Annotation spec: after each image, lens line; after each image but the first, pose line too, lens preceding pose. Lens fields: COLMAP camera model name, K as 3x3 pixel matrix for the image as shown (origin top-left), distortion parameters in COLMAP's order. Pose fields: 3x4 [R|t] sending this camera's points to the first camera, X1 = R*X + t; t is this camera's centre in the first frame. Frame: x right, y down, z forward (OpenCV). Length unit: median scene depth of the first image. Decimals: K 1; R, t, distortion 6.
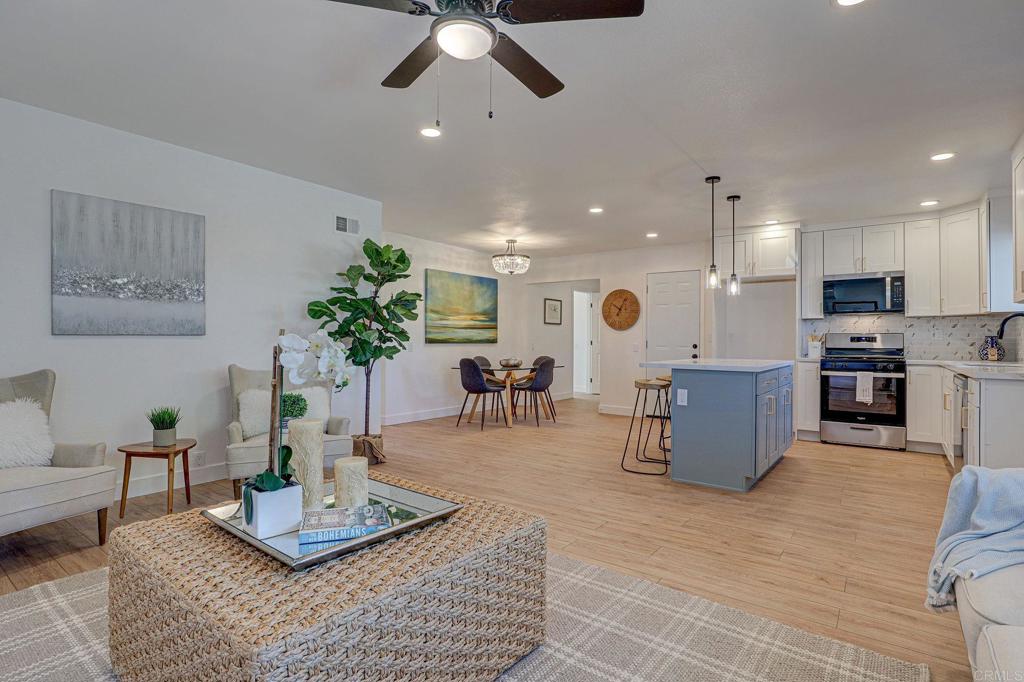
lens RADIAL K [[517.4, 0, 518.5], [0, 517.4, 336.7], [0, 0, 1]] dist [-0.012758, -0.001174]
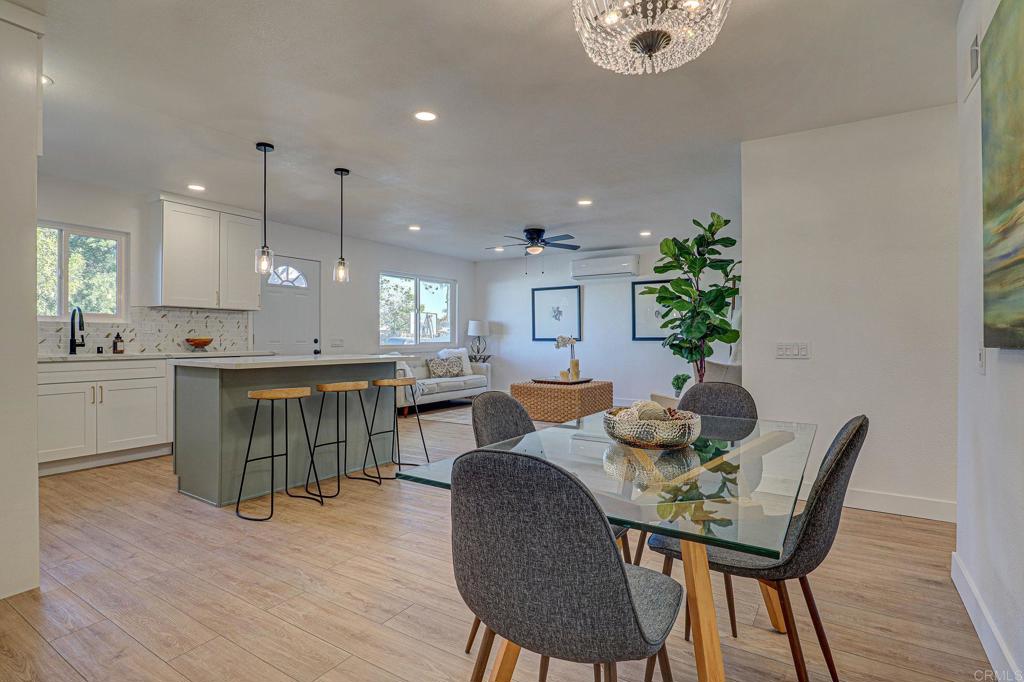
lens RADIAL K [[517.4, 0, 518.5], [0, 517.4, 336.7], [0, 0, 1]] dist [-0.012758, -0.001174]
pose [[-0.997742, -0.009080, -0.066551, 0.082464], [-0.008200, 0.999876, -0.013471, 0.018569], [0.066665, -0.012895, -0.997692, 1.589617]]
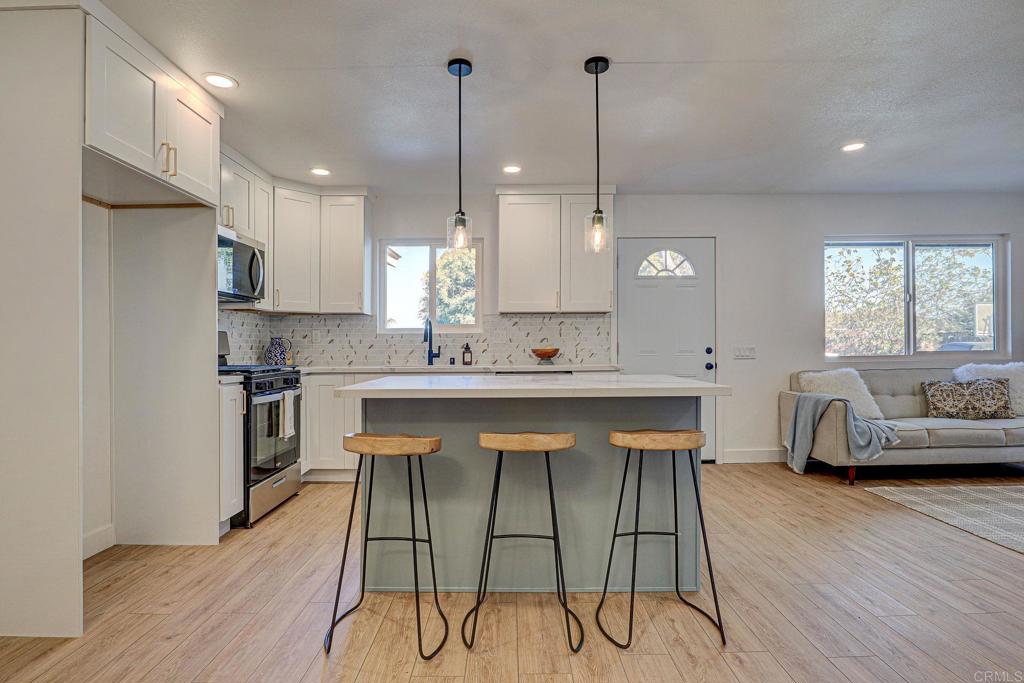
lens RADIAL K [[518.6, 0, 513.5], [0, 518.6, 349.0], [0, 0, 1]] dist [-0.059638, 0.019945]
pose [[-0.587644, -0.008784, 0.809072, -0.023041], [-0.004520, 0.999961, 0.007573, 0.008519], [-0.809107, 0.000794, -0.587661, 1.110169]]
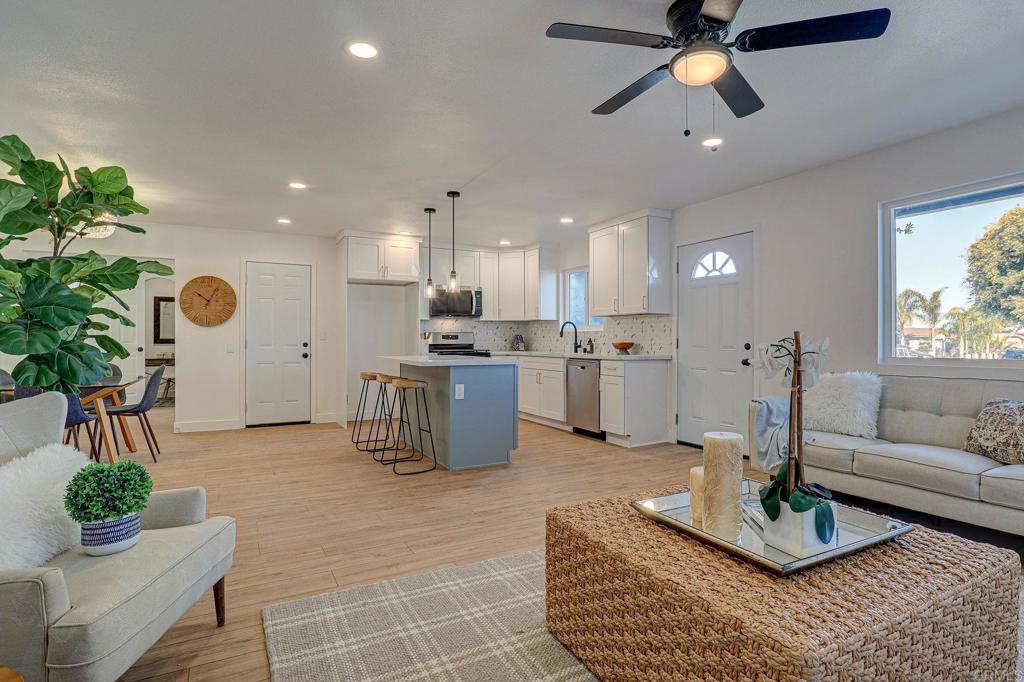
lens RADIAL K [[518.6, 0, 513.5], [0, 518.6, 348.5], [0, 0, 1]] dist [-0.059638, 0.019945]
pose [[0.430331, -0.023550, 0.902364, -0.454387], [-0.002690, 0.999622, 0.027371, -0.002733], [-0.902667, -0.014206, 0.430105, 0.322131]]
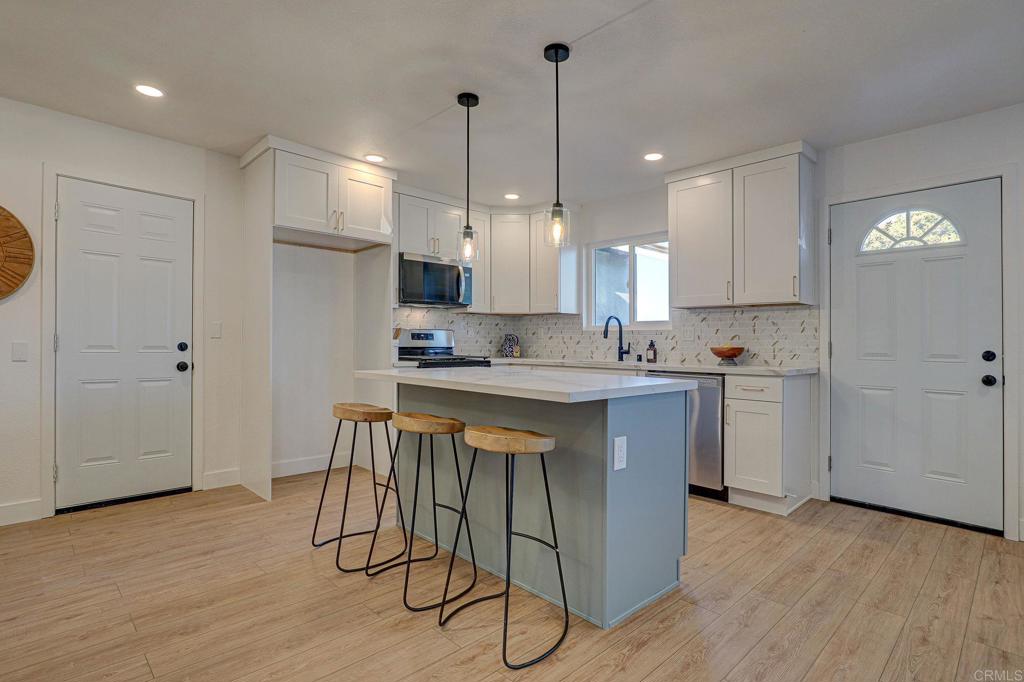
lens RADIAL K [[517.4, 0, 518.5], [0, 517.4, 336.7], [0, 0, 1]] dist [-0.012758, -0.001174]
pose [[0.173701, 0.006205, 0.984779, -0.142821], [-0.016496, 0.999858, -0.003390, 0.006275], [-0.984660, -0.015656, 0.173779, 0.742570]]
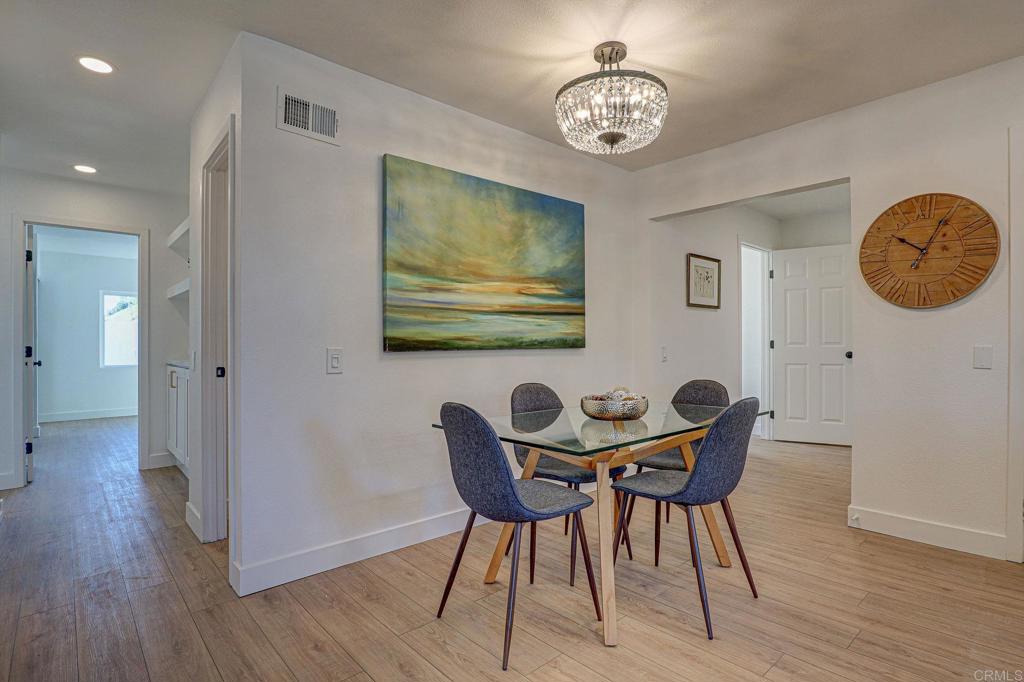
lens RADIAL K [[508.2, 0, 512.0], [0, 508.2, 341.0], [0, 0, 1]] dist [-0.000463, -0.000120]
pose [[0.974060, -0.013400, -0.225893, -0.004902], [0.013892, 0.999903, 0.000591, 0.008108], [0.225863, -0.003713, 0.974152, 0.813750]]
